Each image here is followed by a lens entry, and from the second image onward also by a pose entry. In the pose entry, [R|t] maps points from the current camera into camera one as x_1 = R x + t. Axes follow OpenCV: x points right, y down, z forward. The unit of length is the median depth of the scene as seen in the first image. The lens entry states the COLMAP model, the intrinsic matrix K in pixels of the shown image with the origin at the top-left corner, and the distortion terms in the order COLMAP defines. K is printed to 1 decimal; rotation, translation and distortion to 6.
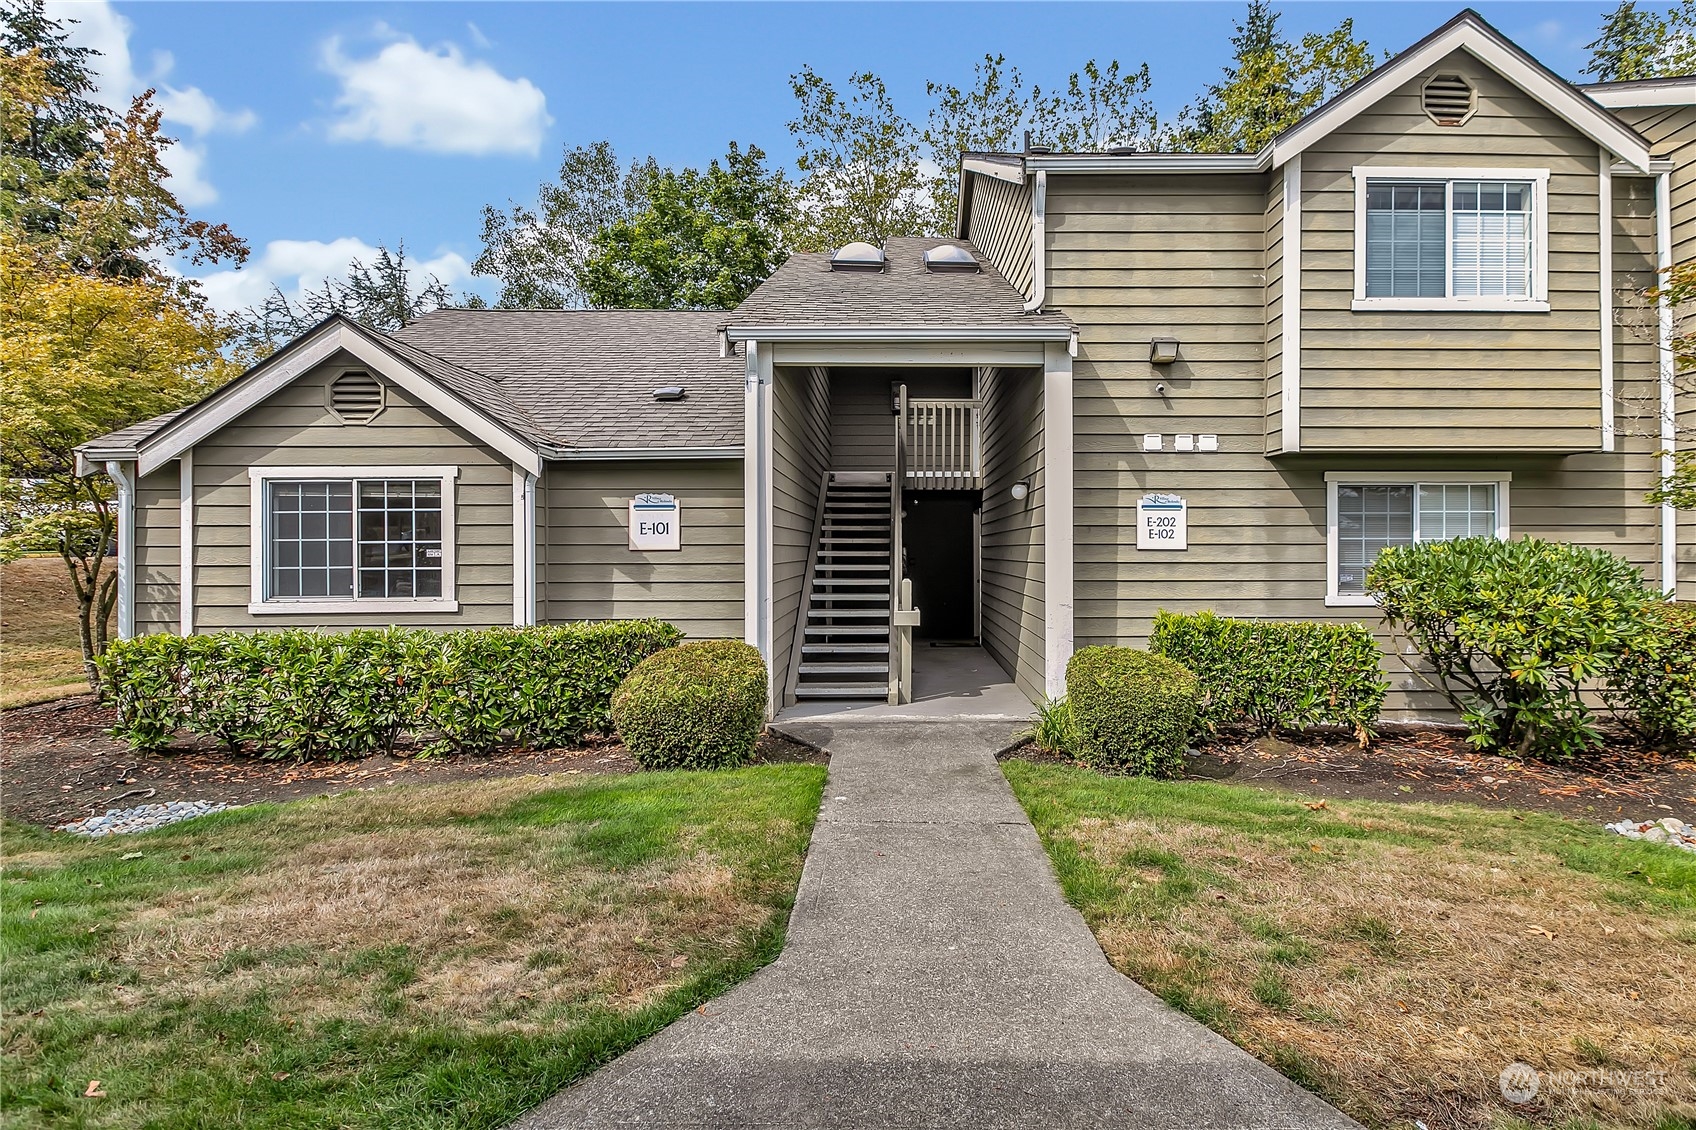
lens RADIAL K [[797.1, 0, 889.0], [0, 797.1, 547.4], [0, 0, 1]] dist [0.003361, 0.000876]
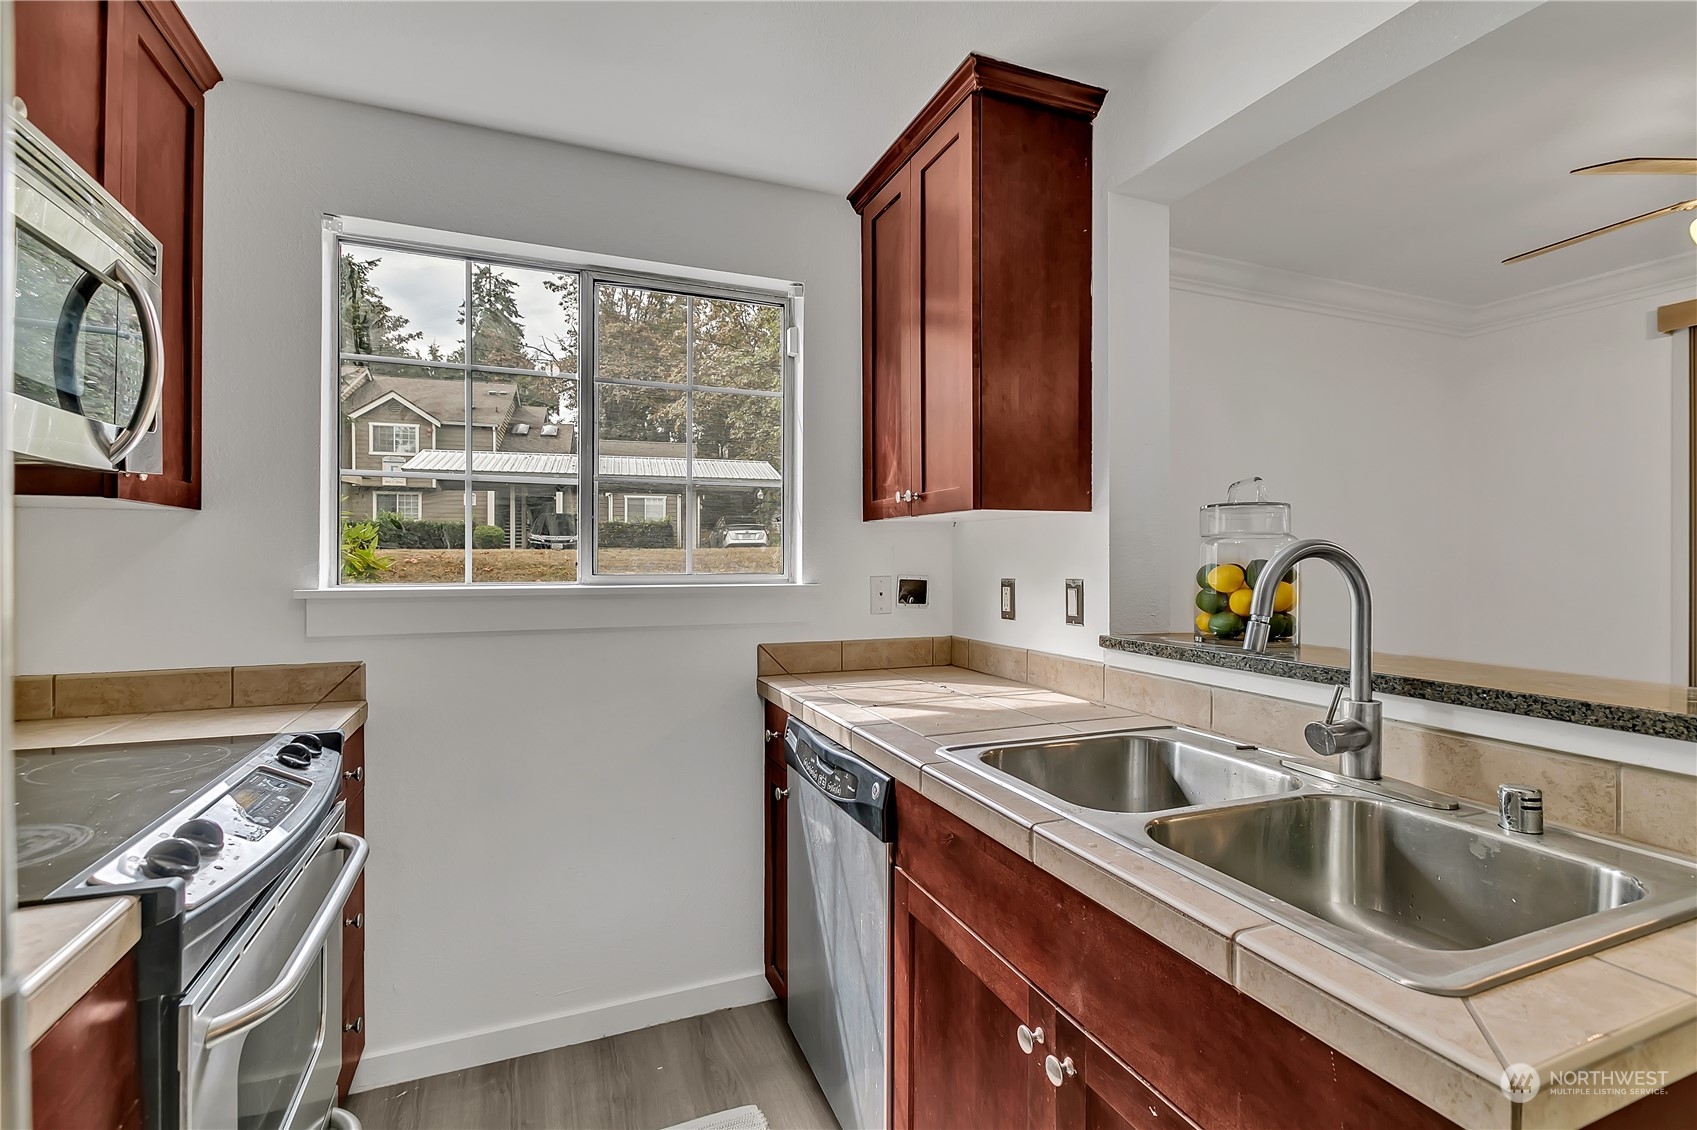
lens RADIAL K [[781.7, 0, 836.3], [0, 781.7, 558.1], [0, 0, 1]] dist [0.015485, -0.006892]
pose [[0.933653, 0.003135, 0.358164, 1.432848], [-0.002769, 0.999995, -0.001535, 0.272031], [-0.358167, 0.000442, 0.933657, -3.960040]]
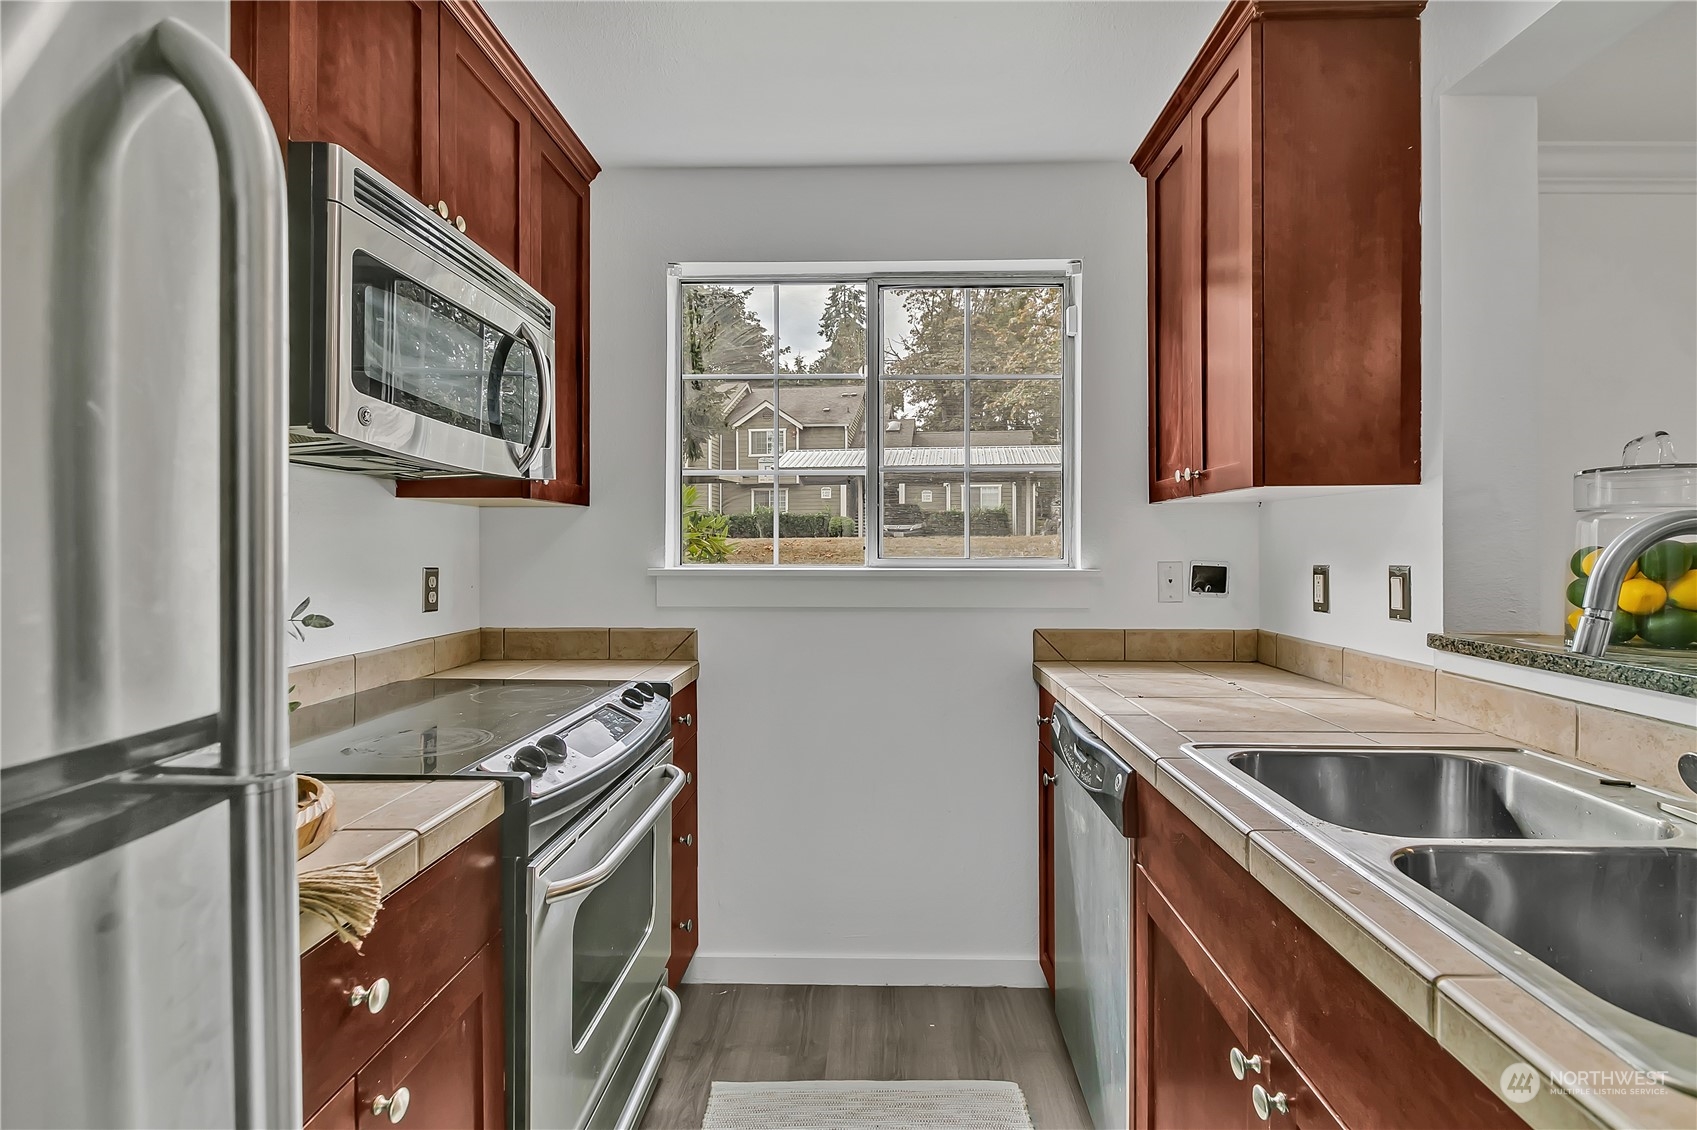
lens RADIAL K [[781.7, 0, 846.1], [0, 781.7, 548.1], [0, 0, 1]] dist [0.015485, -0.006892]
pose [[0.998767, 0.002149, -0.049593, 1.469826], [-0.002054, 0.999996, 0.001981, 0.274205], [0.049597, -0.001877, 0.998768, -3.978648]]
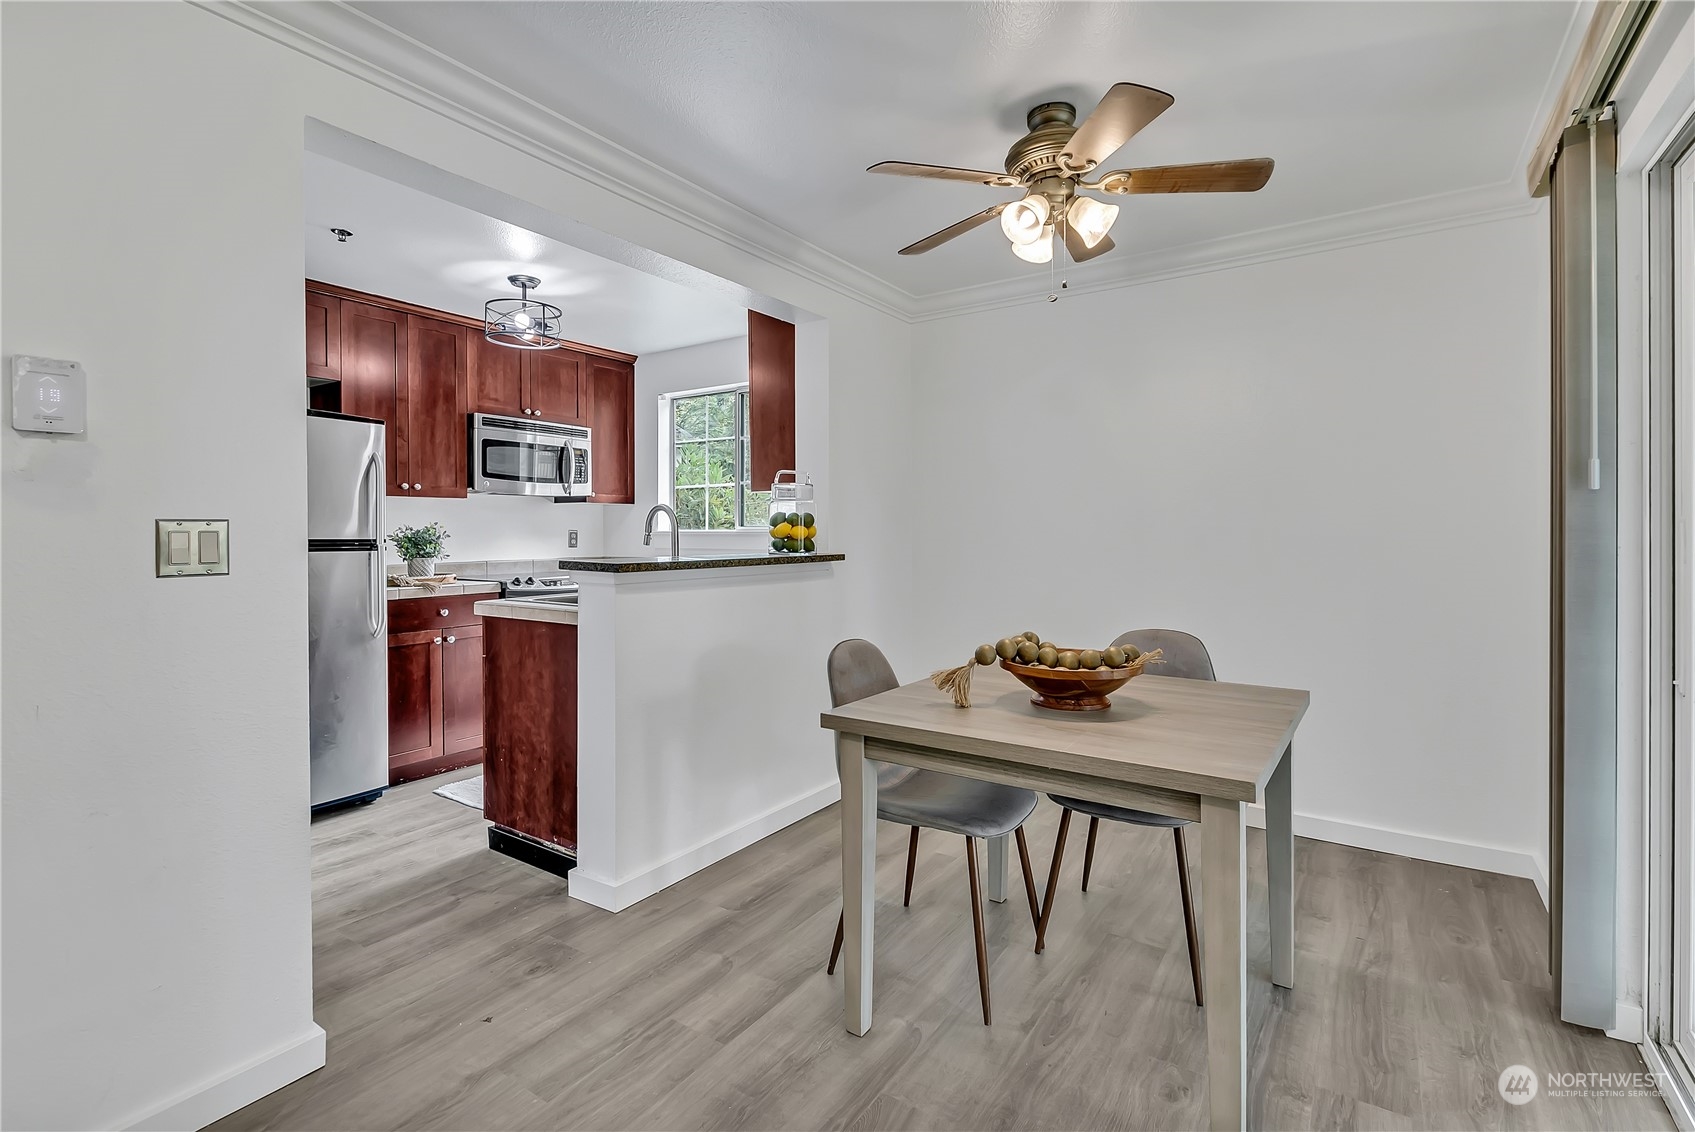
lens RADIAL K [[780.8, 0, 841.4], [0, 780.8, 538.1], [0, 0, 1]] dist [0.015485, -0.006892]
pose [[0.811104, 0.004446, -0.584885, 2.216610], [0.000688, 0.999963, 0.008555, 0.288954], [0.584901, -0.007342, 0.811071, -4.246808]]
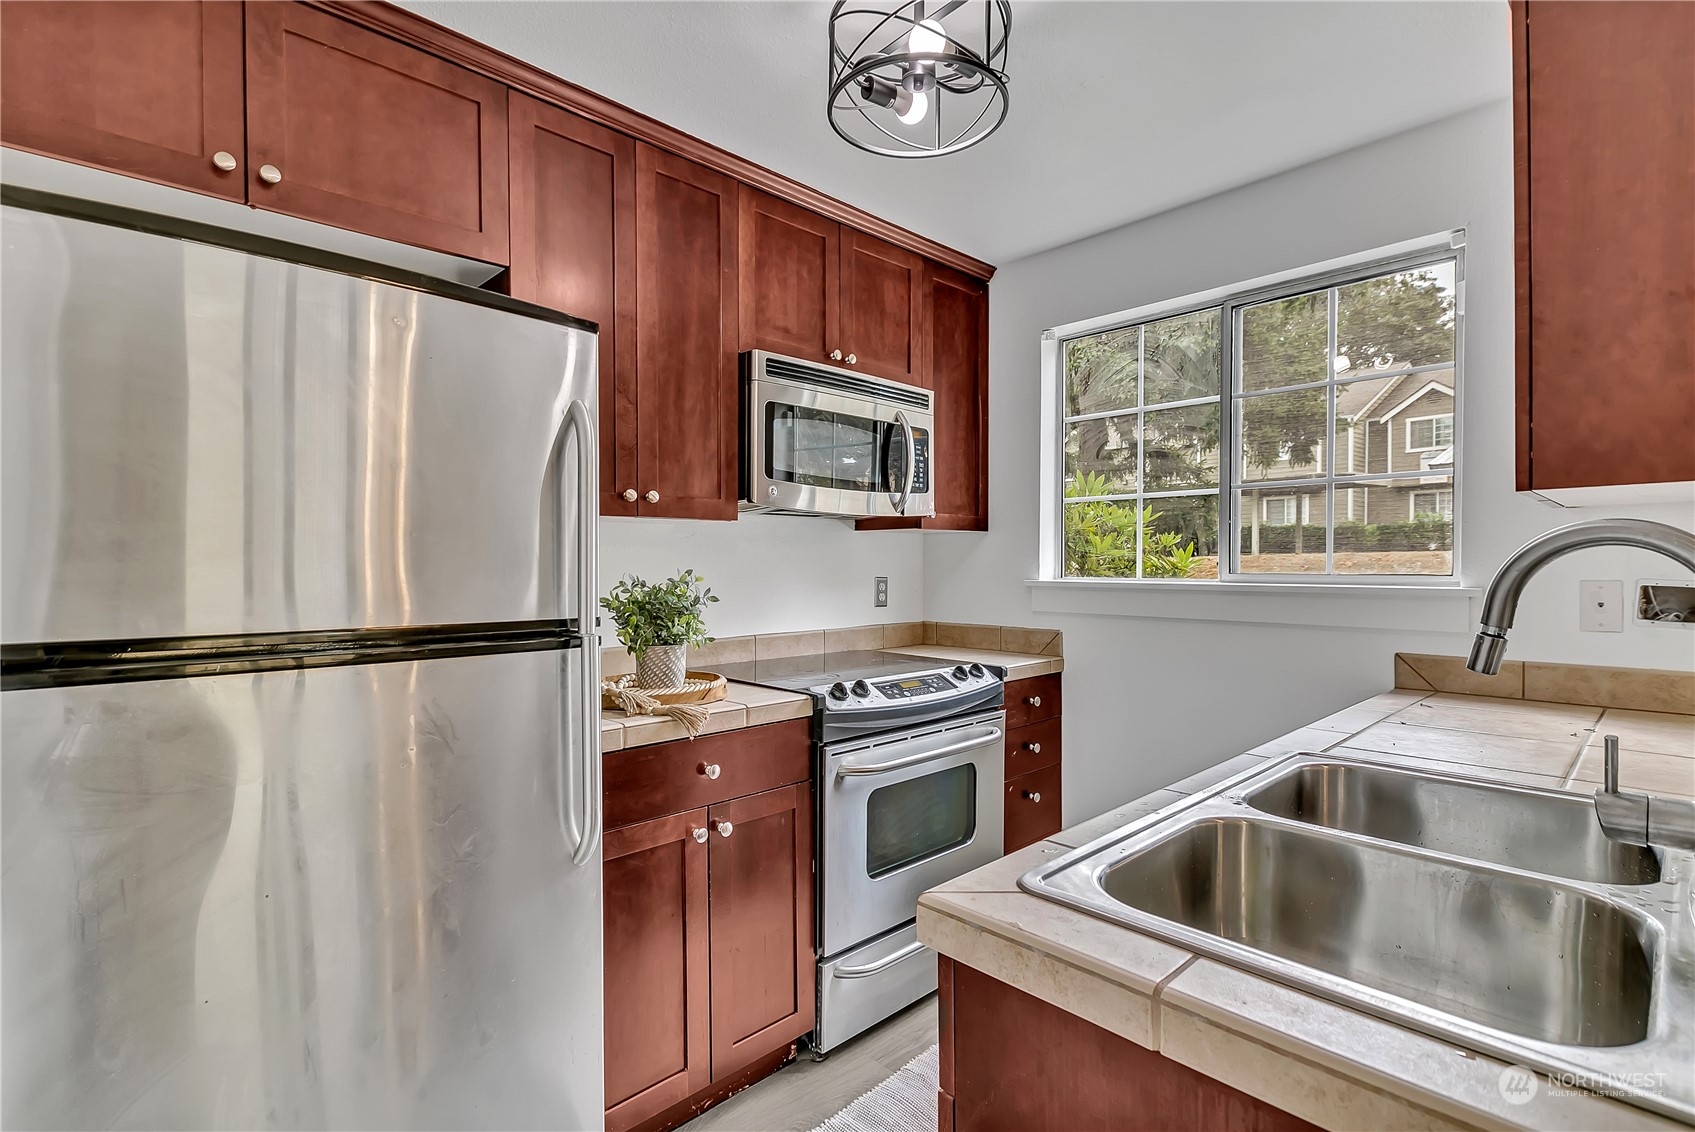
lens RADIAL K [[796.7, 0, 840.7], [0, 796.7, 572.3], [0, 0, 1]] dist [0.003361, 0.000876]
pose [[0.672124, 0.008626, -0.740389, 1.692146], [0.000795, 0.999923, 0.012371, 0.274169], [0.740438, -0.008903, 0.672065, -4.021658]]
